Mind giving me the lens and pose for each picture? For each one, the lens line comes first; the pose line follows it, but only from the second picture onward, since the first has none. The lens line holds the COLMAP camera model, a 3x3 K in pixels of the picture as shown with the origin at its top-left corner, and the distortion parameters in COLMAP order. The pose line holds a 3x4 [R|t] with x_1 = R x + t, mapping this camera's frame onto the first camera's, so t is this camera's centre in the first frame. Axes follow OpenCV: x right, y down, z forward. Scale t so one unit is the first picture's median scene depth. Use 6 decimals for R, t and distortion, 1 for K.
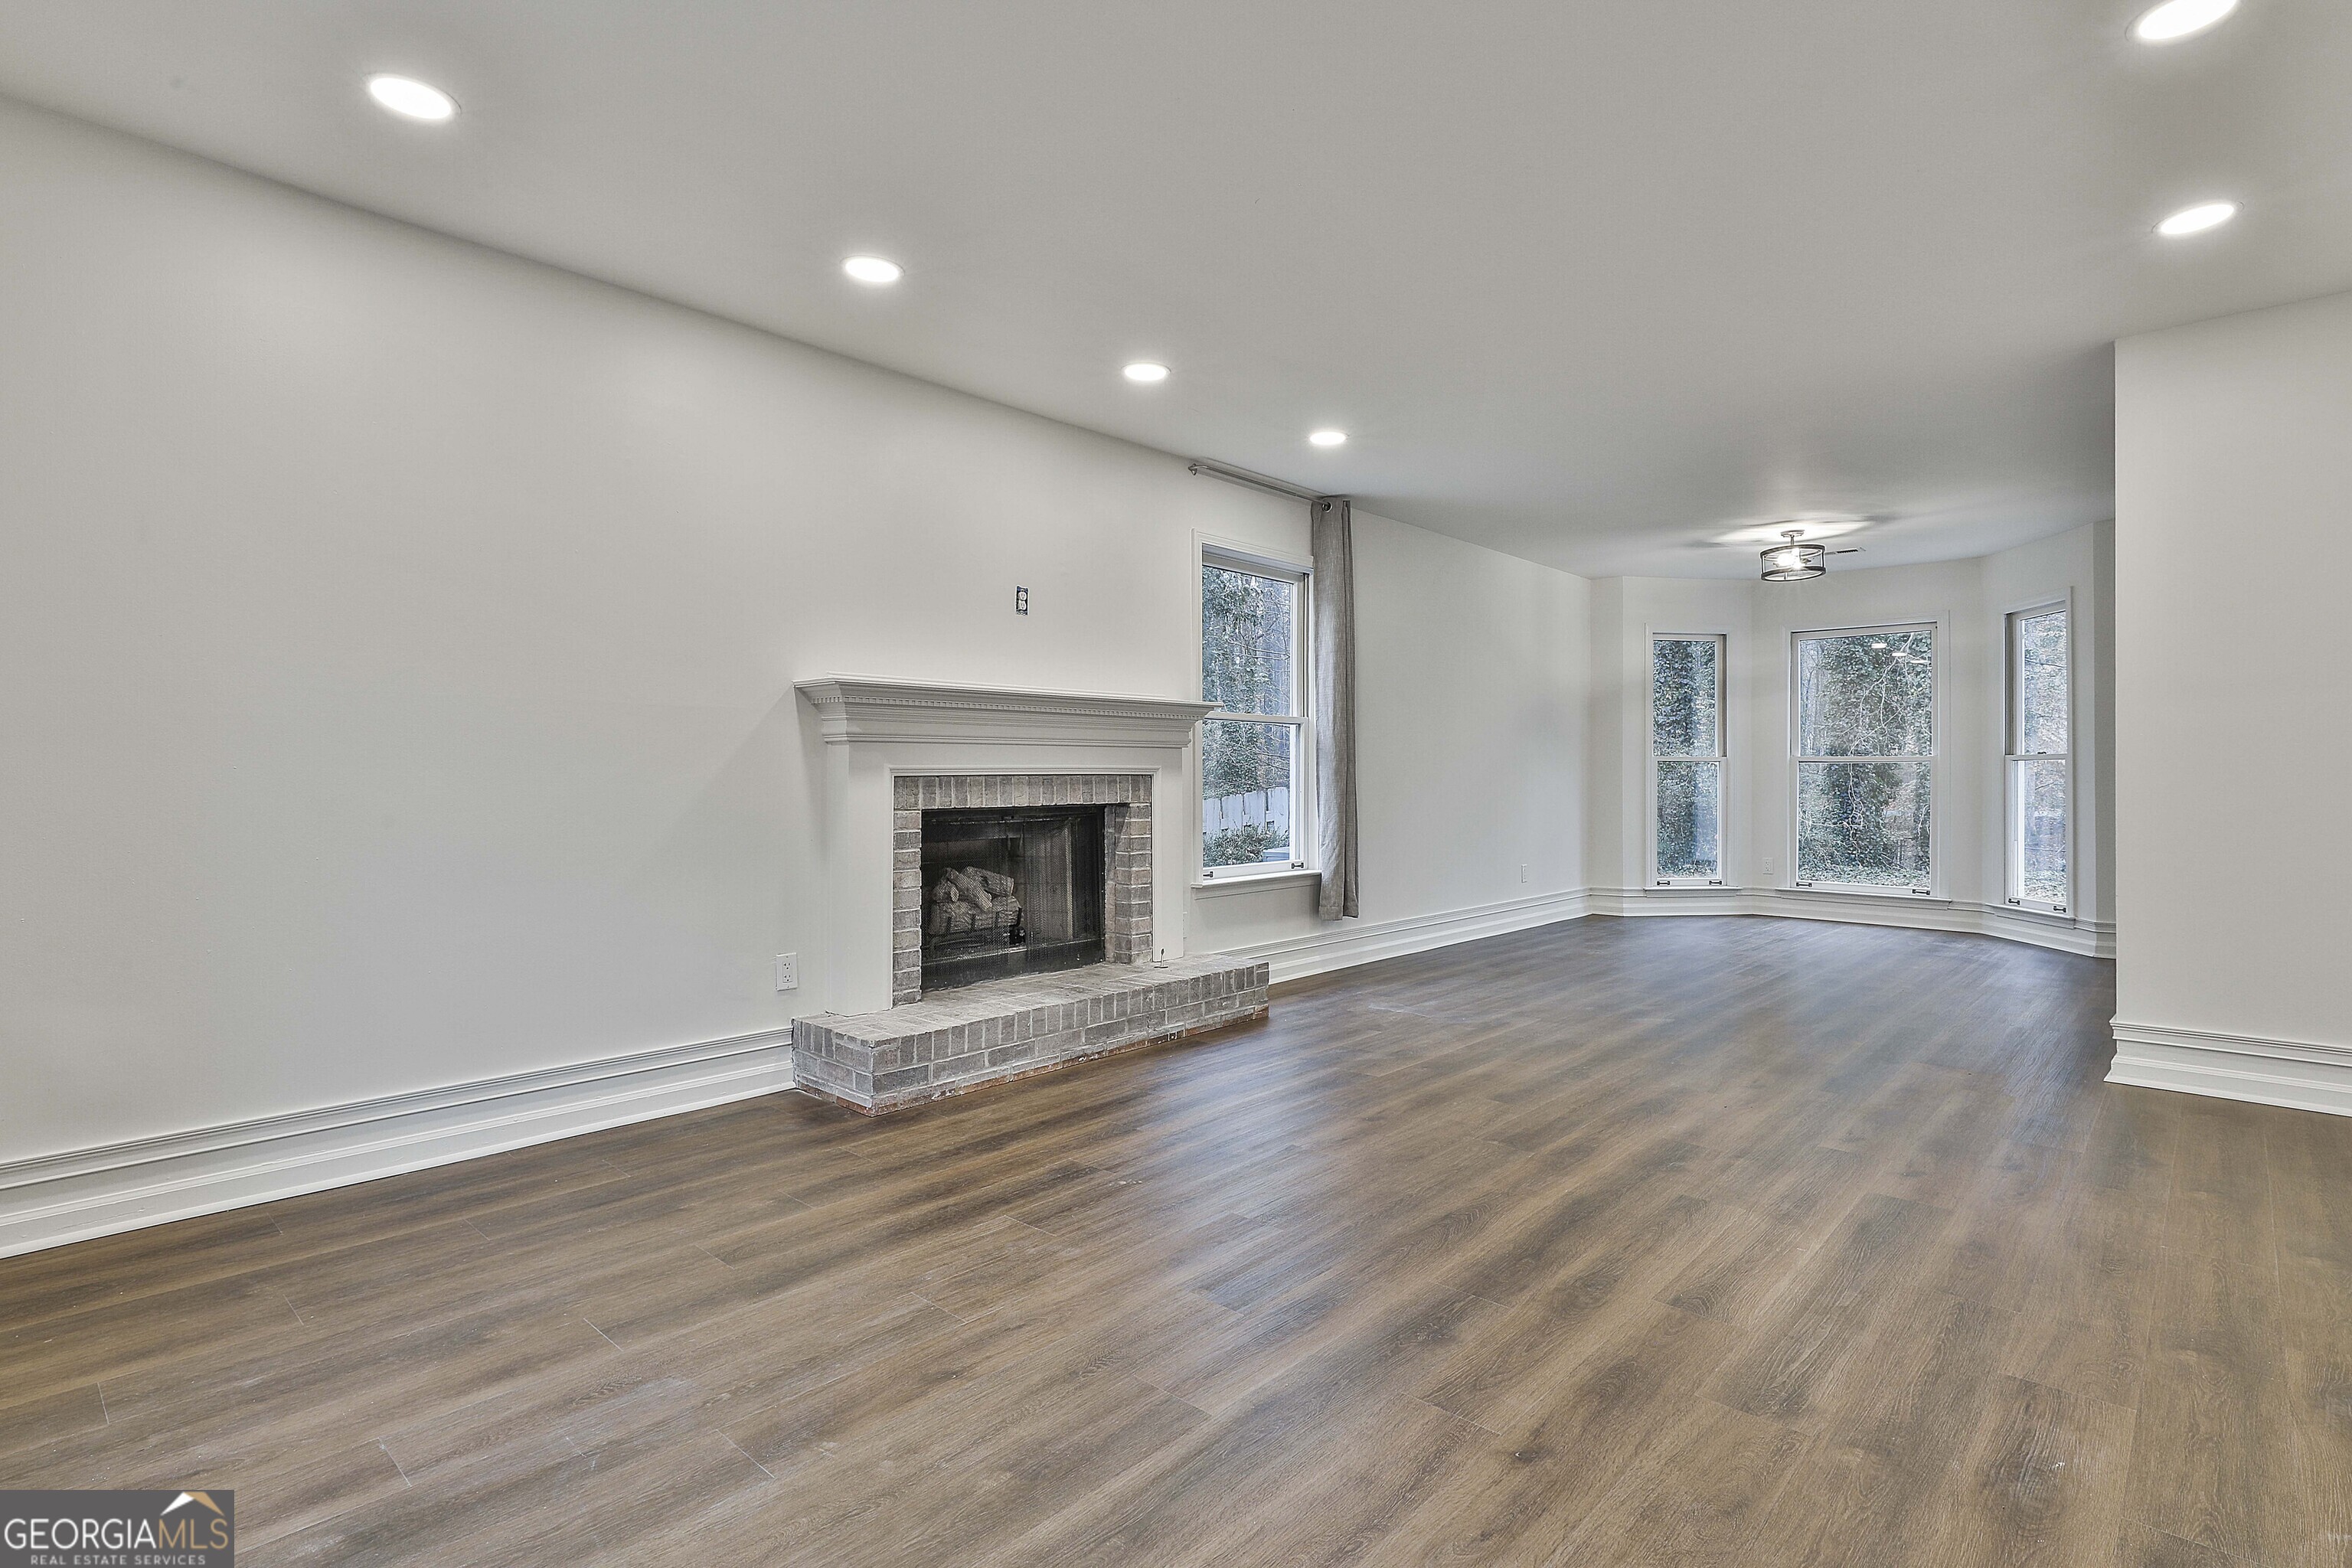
lens RADIAL K [[1139.2, 0, 1185.9], [0, 1139.2, 775.7], [0, 0, 1]] dist [0.002325, -0.000169]
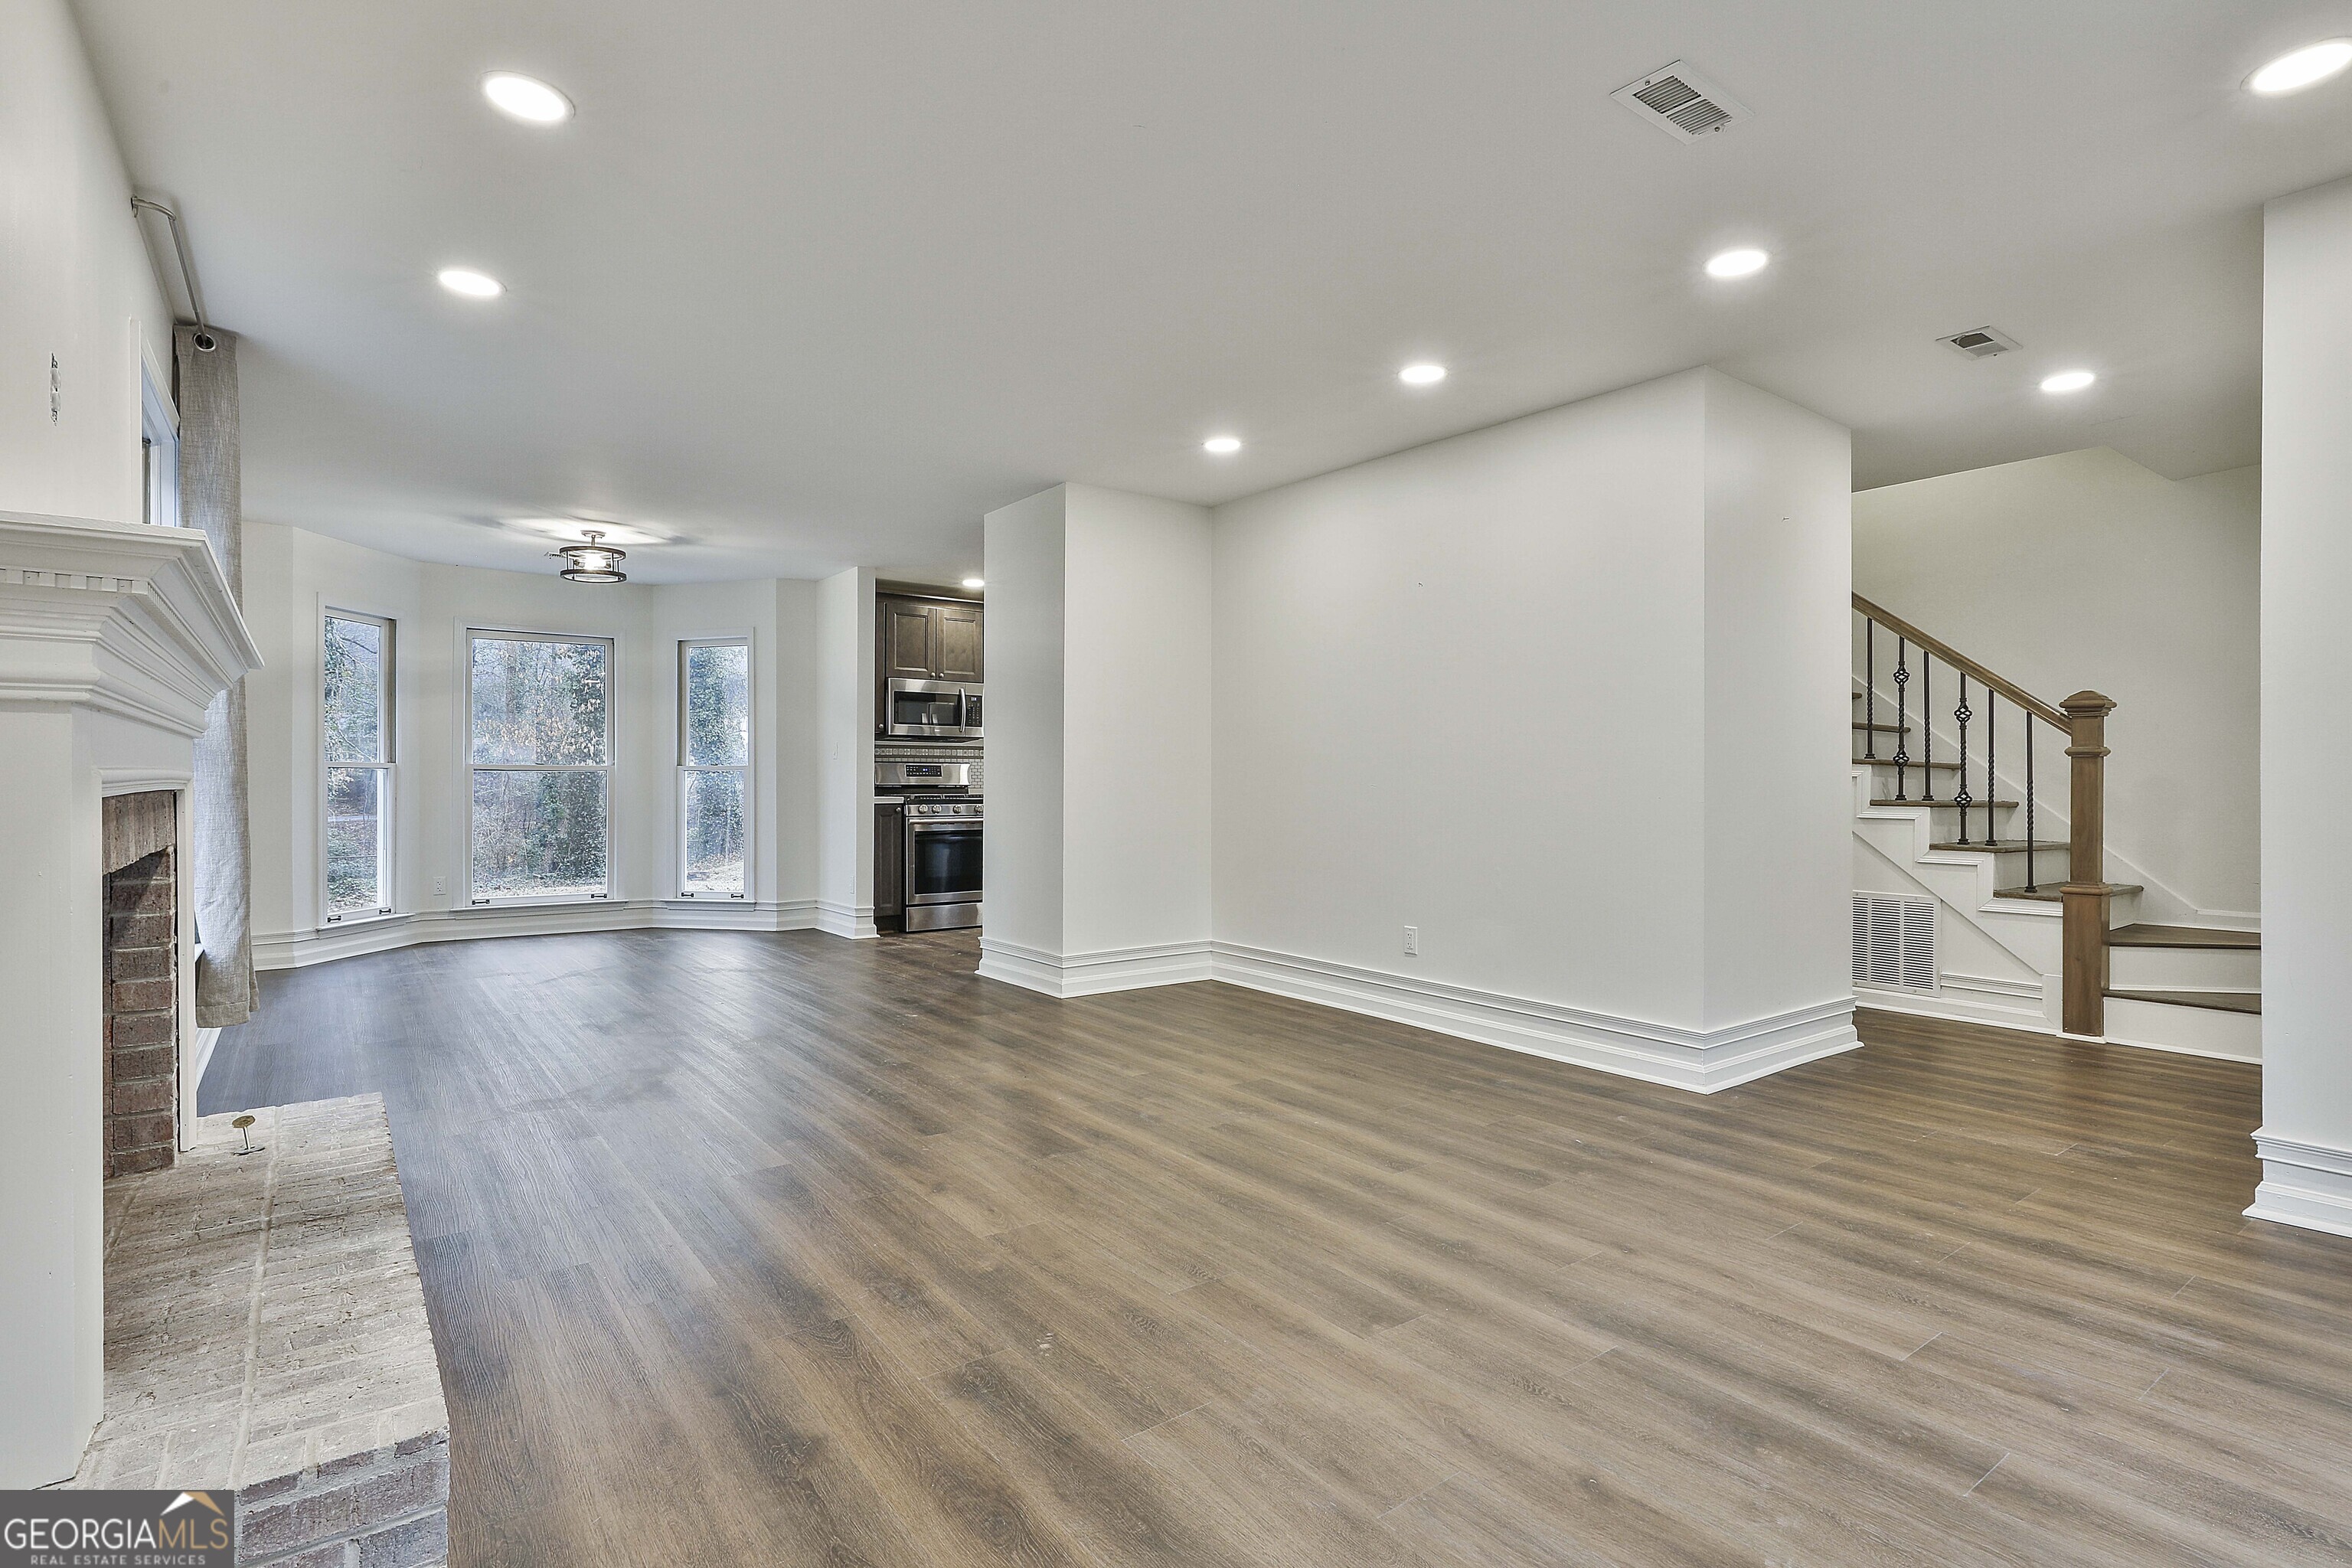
lens RADIAL K [[1139.2, 0, 1178.2], [0, 1139.2, 787.2], [0, 0, 1]] dist [0.002325, -0.000169]
pose [[0.188439, -0.005548, 0.982069, -0.372492], [0.001236, 0.999985, 0.005412, -0.003302], [-0.982084, 0.000194, 0.188443, 0.381916]]
